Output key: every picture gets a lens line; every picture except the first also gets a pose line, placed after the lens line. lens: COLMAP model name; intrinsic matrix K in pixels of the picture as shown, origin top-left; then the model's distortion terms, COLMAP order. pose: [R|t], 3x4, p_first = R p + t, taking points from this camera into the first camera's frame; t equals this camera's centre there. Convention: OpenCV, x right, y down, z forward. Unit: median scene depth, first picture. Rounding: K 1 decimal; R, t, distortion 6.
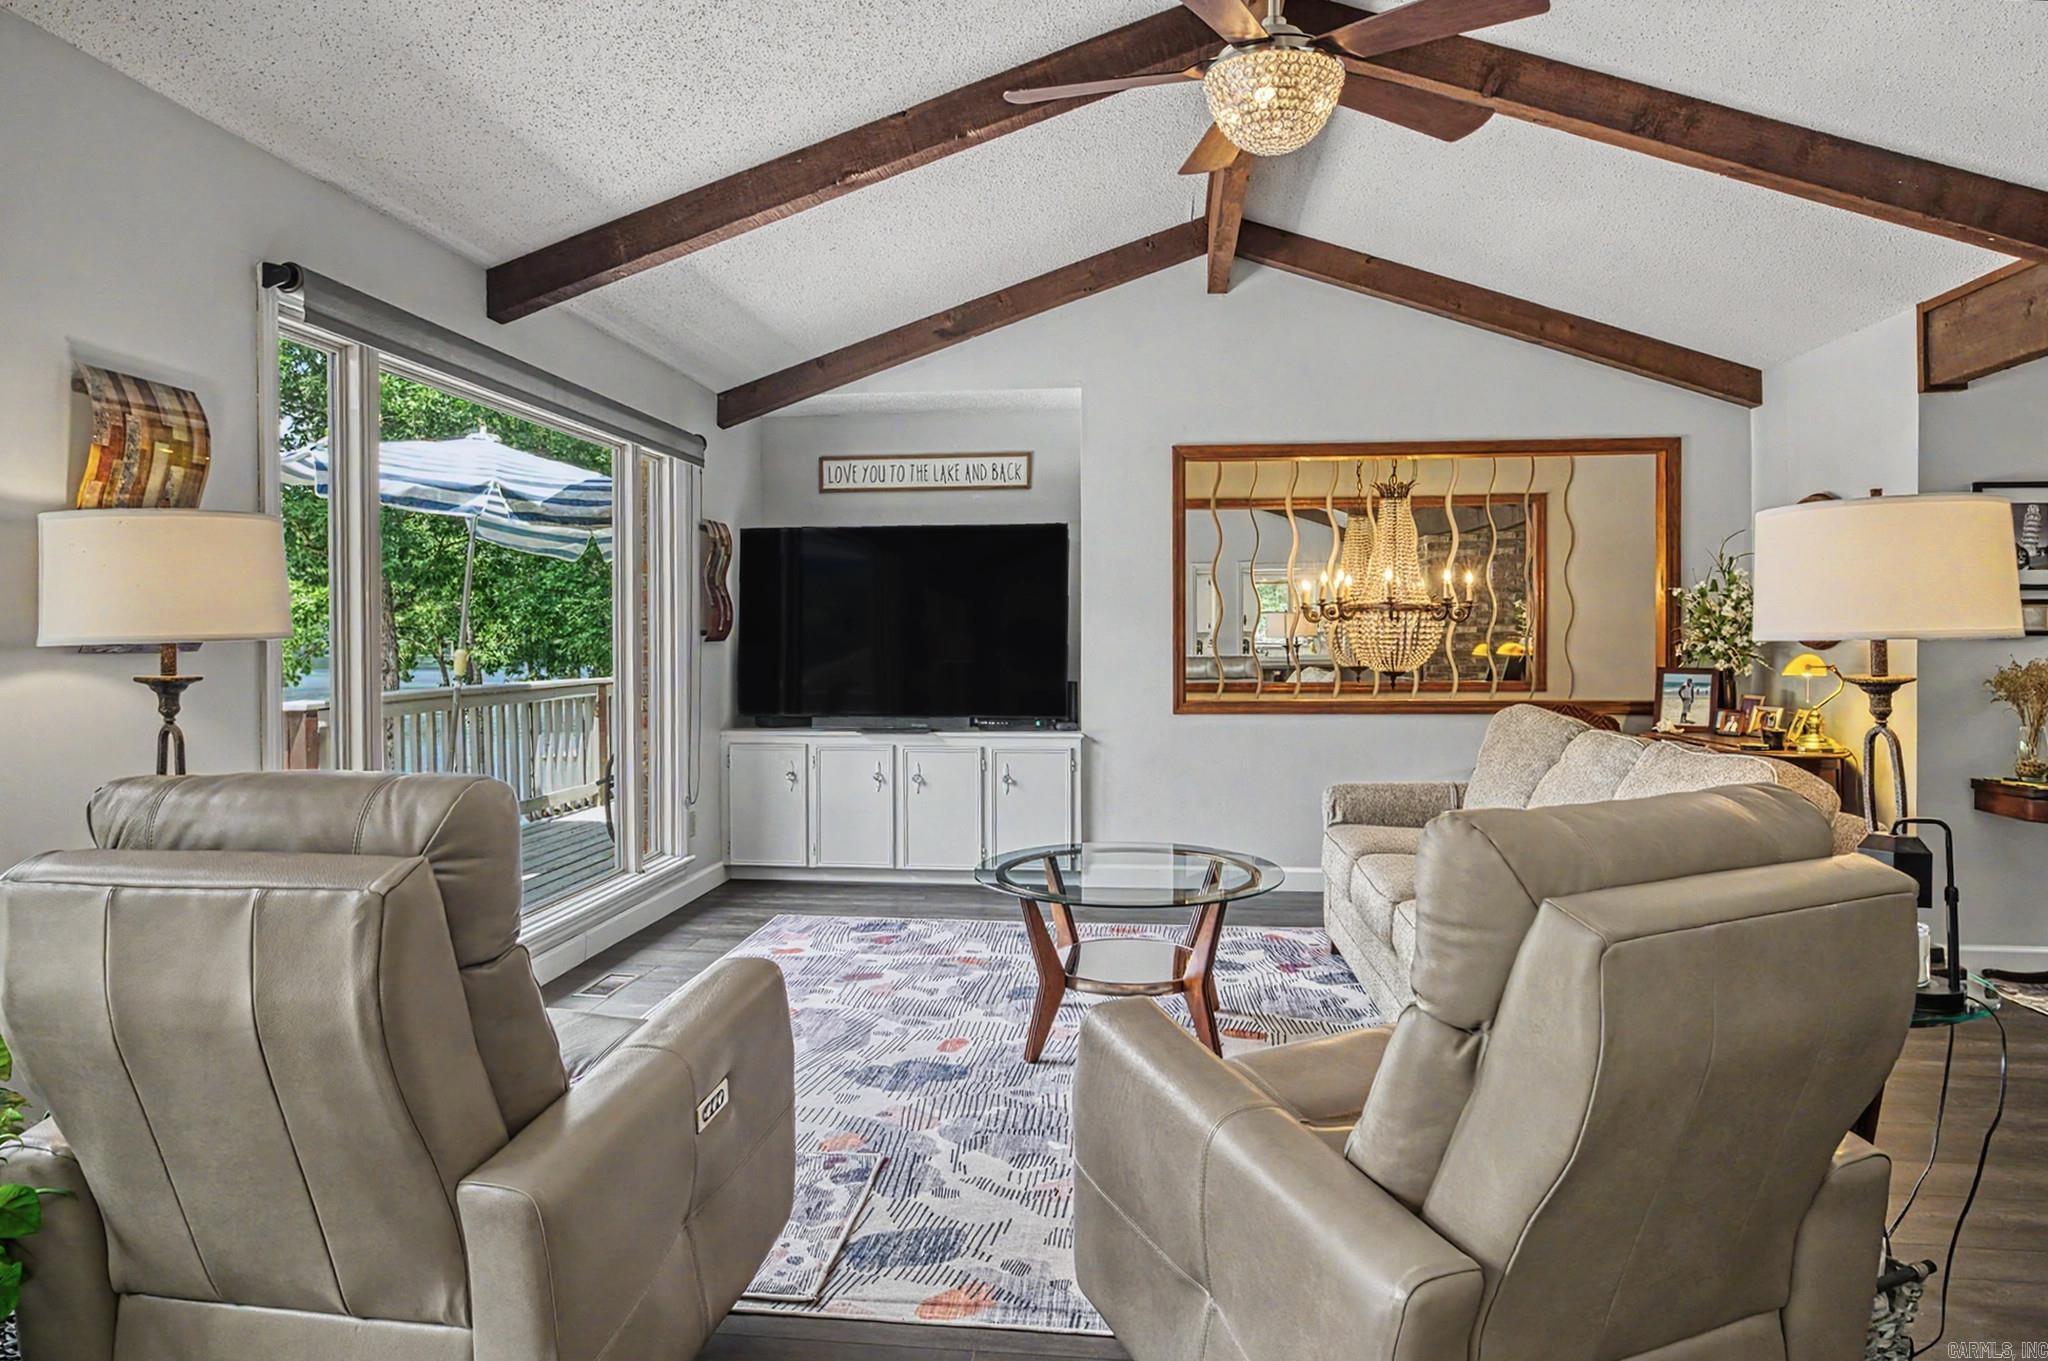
lens RADIAL K [[1221.7, 0, 1038.6], [0, 1221.7, 635.8], [0, 0, 1]] dist [-0.024259, 0.017067]
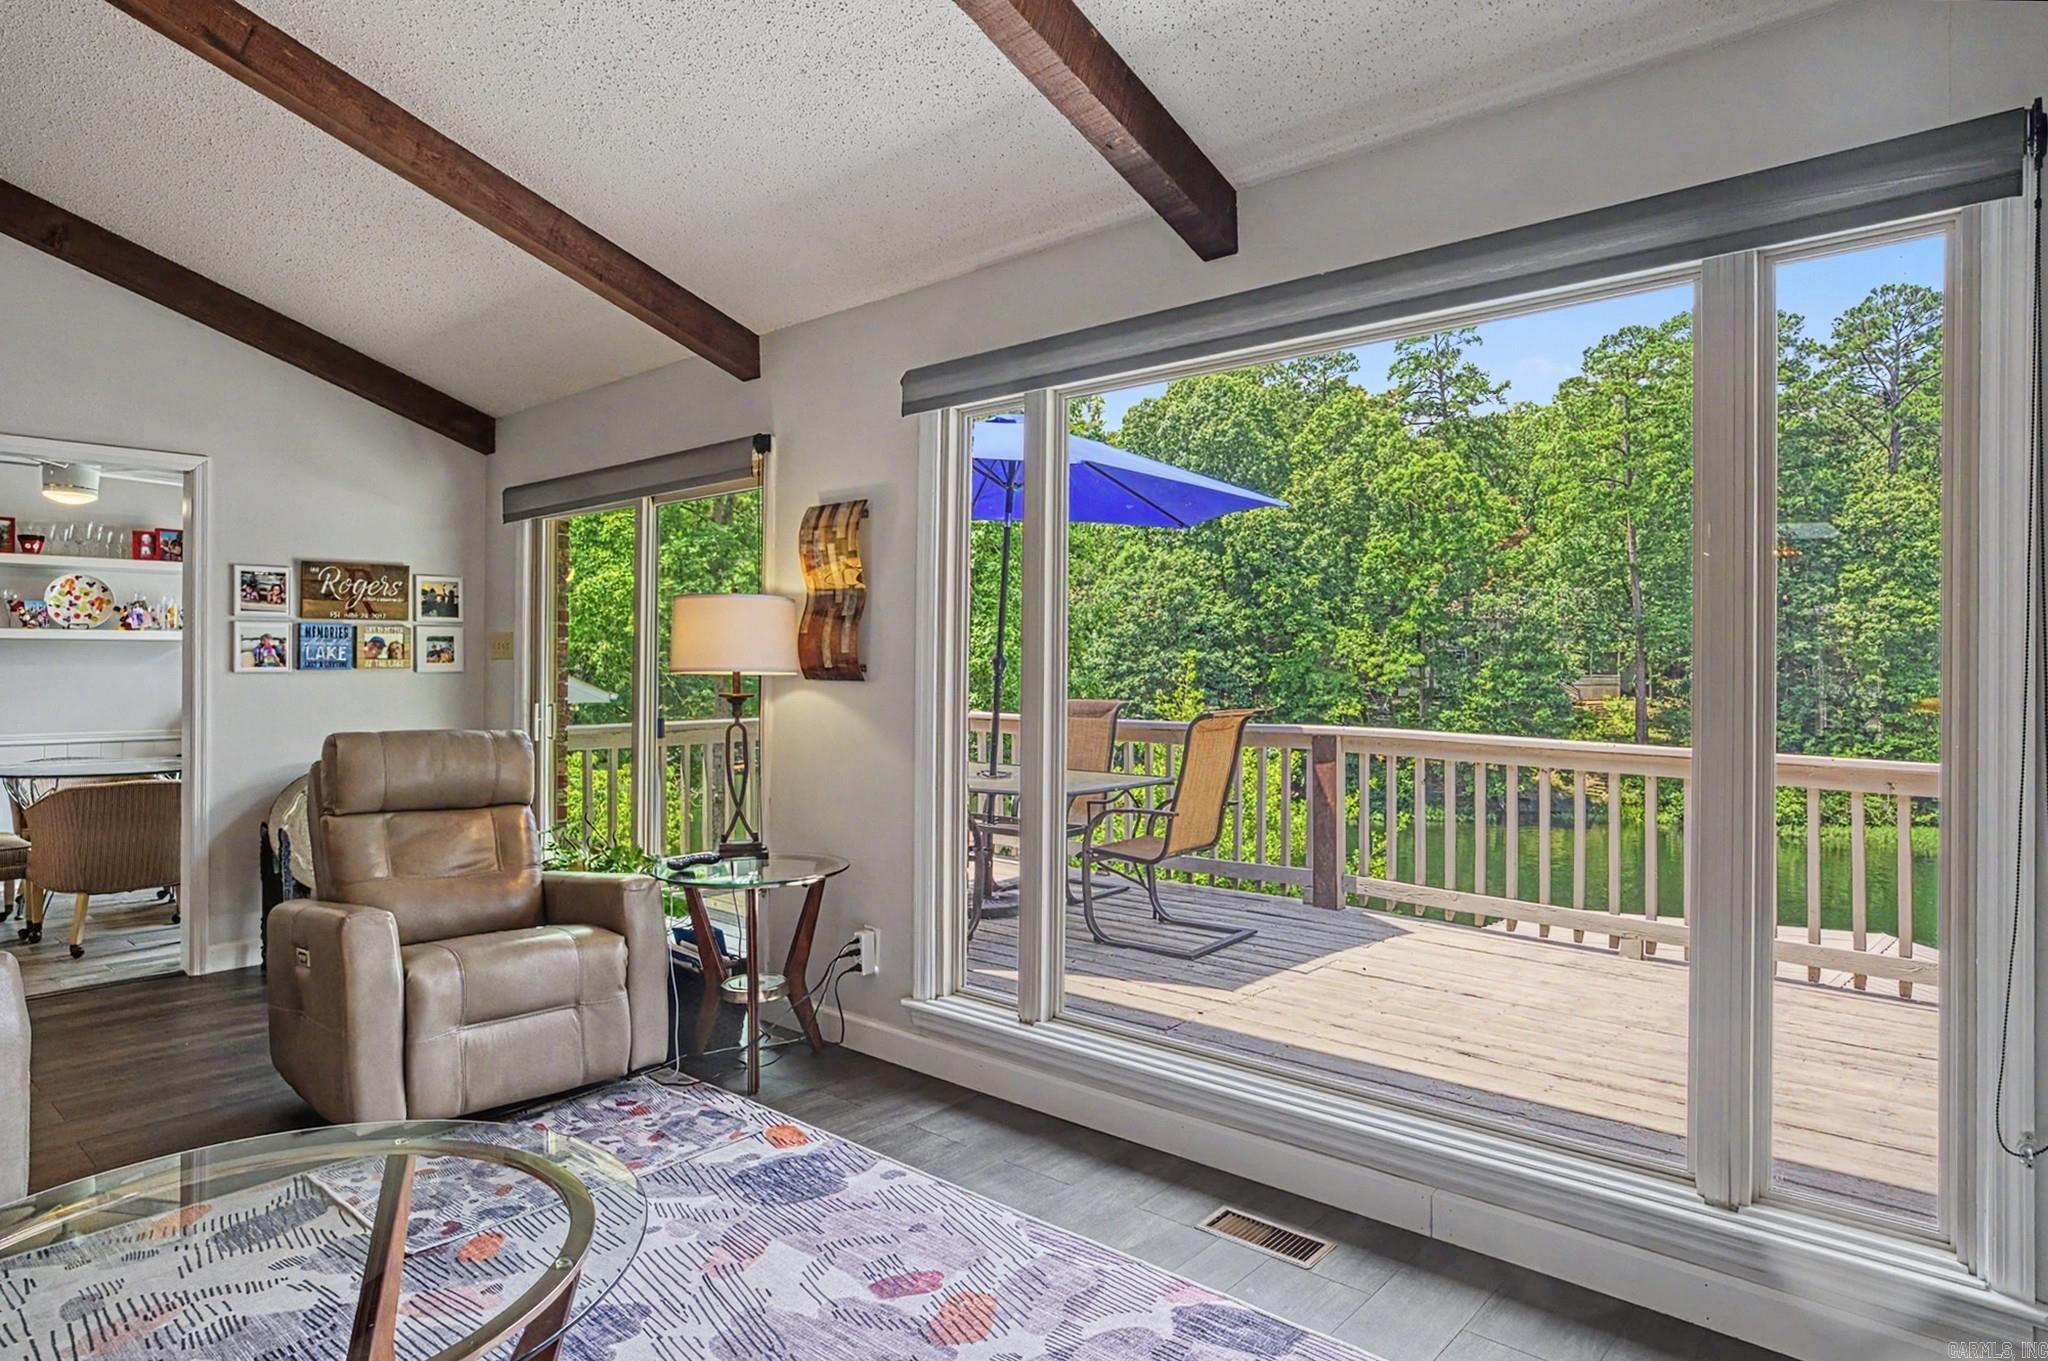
lens RADIAL K [[1180.7, 0, 1025.2], [0, 1180.7, 673.2], [0, 0, 1]] dist [-0.046579, 0.037133]
pose [[-0.581212, 0.005315, -0.813735, 0.155951], [-0.001877, 0.999967, 0.007872, -0.004358], [0.813750, 0.006102, -0.581183, 0.956425]]
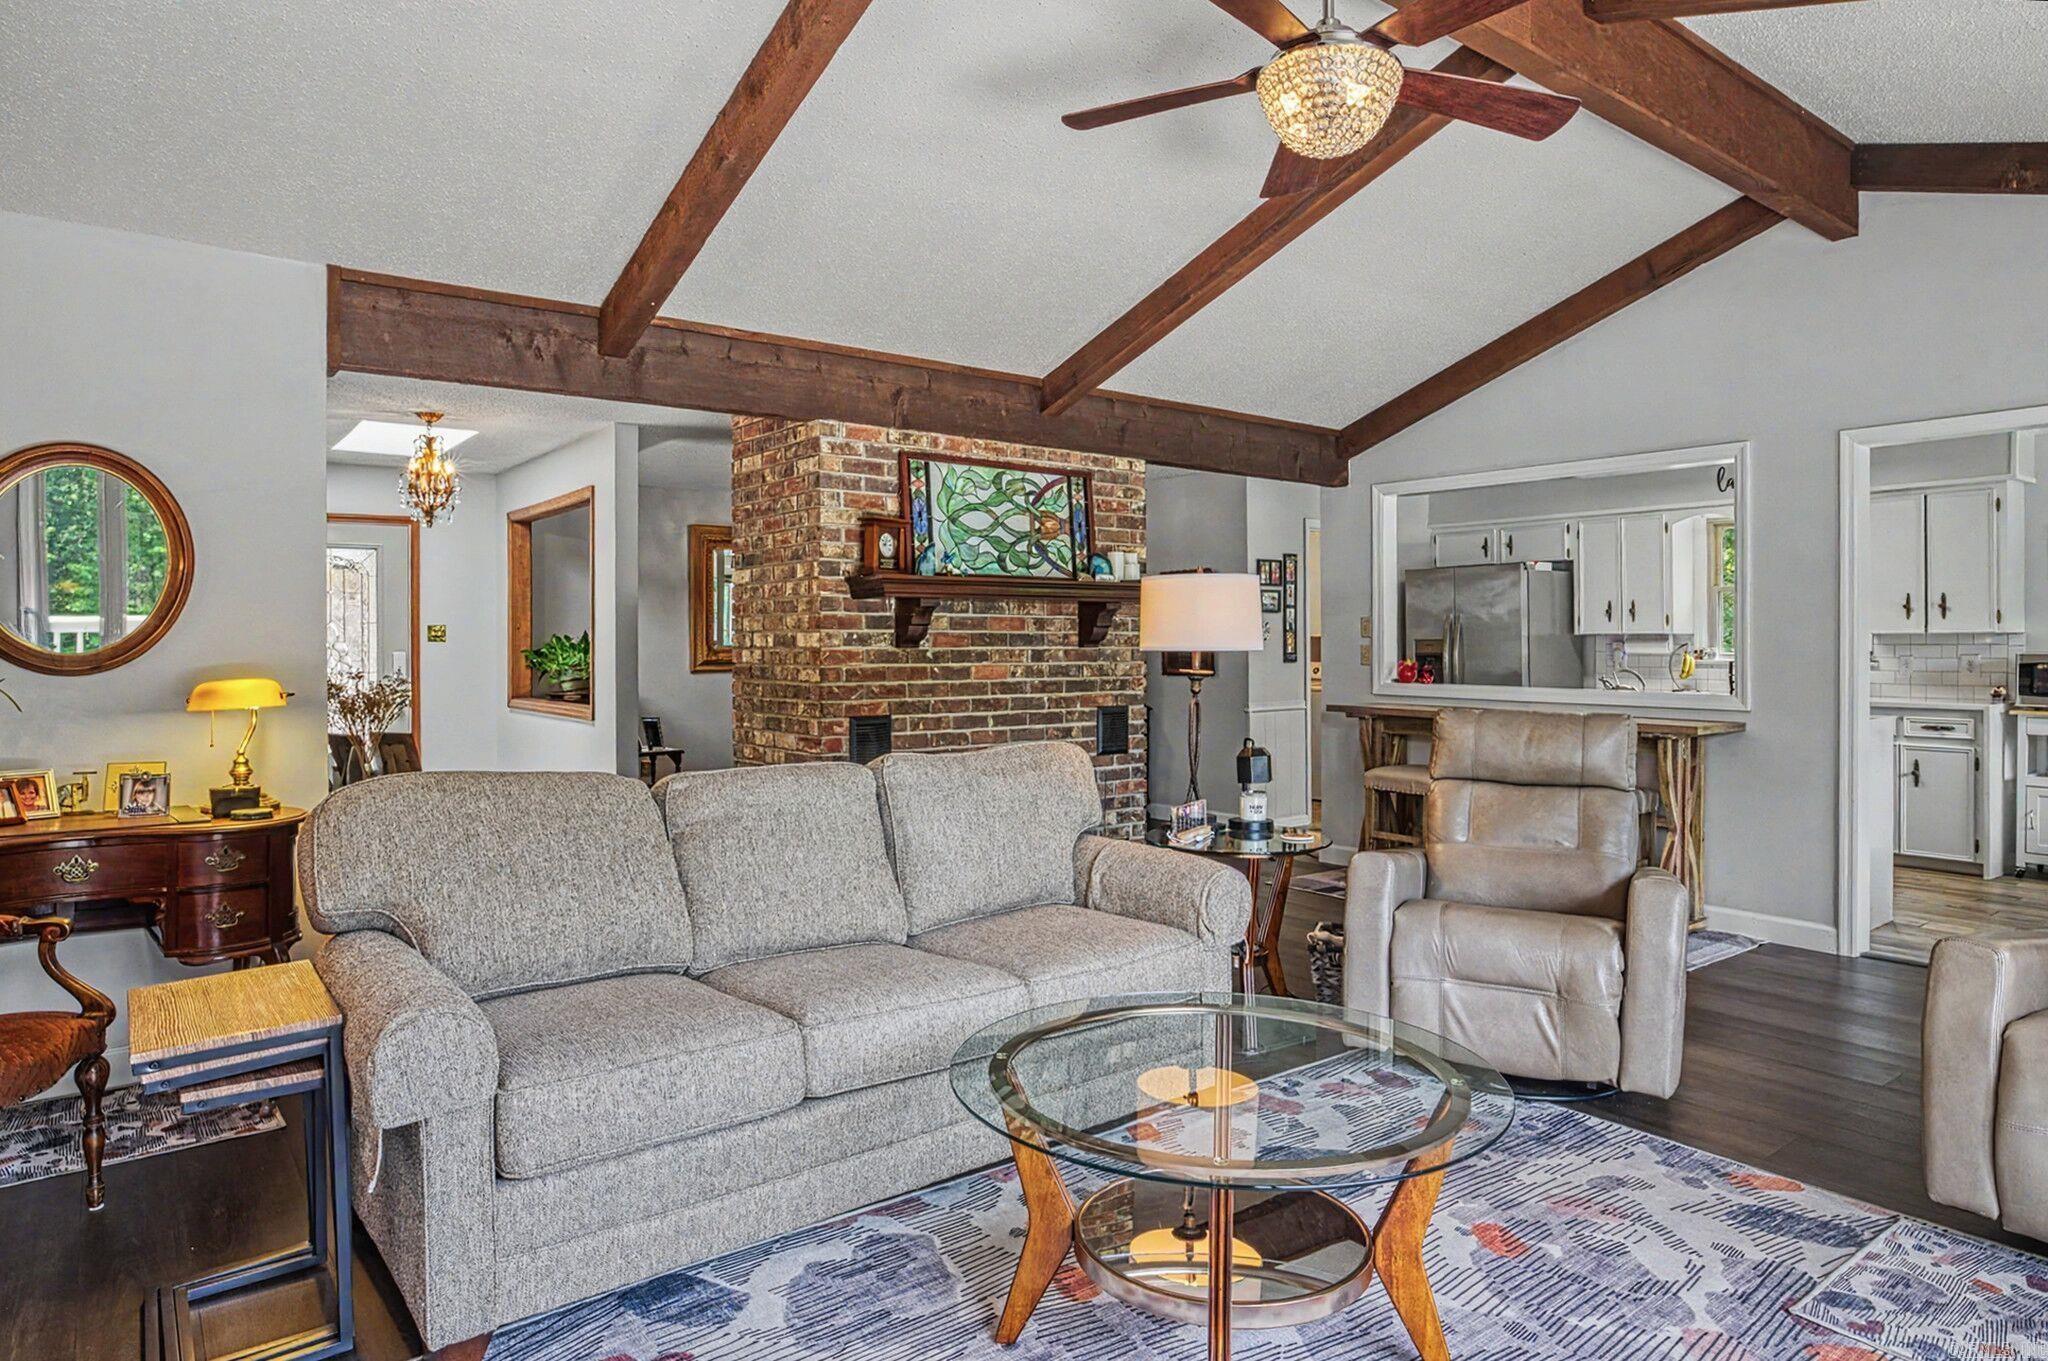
lens RADIAL K [[1221.7, 0, 1038.6], [0, 1221.7, 635.8], [0, 0, 1]] dist [-0.024259, 0.017067]
pose [[-0.689860, 0.007247, 0.723907, -0.185263], [0.003120, 0.999970, -0.007037, -0.002190], [-0.723936, -0.002596, -0.689862, 0.969123]]
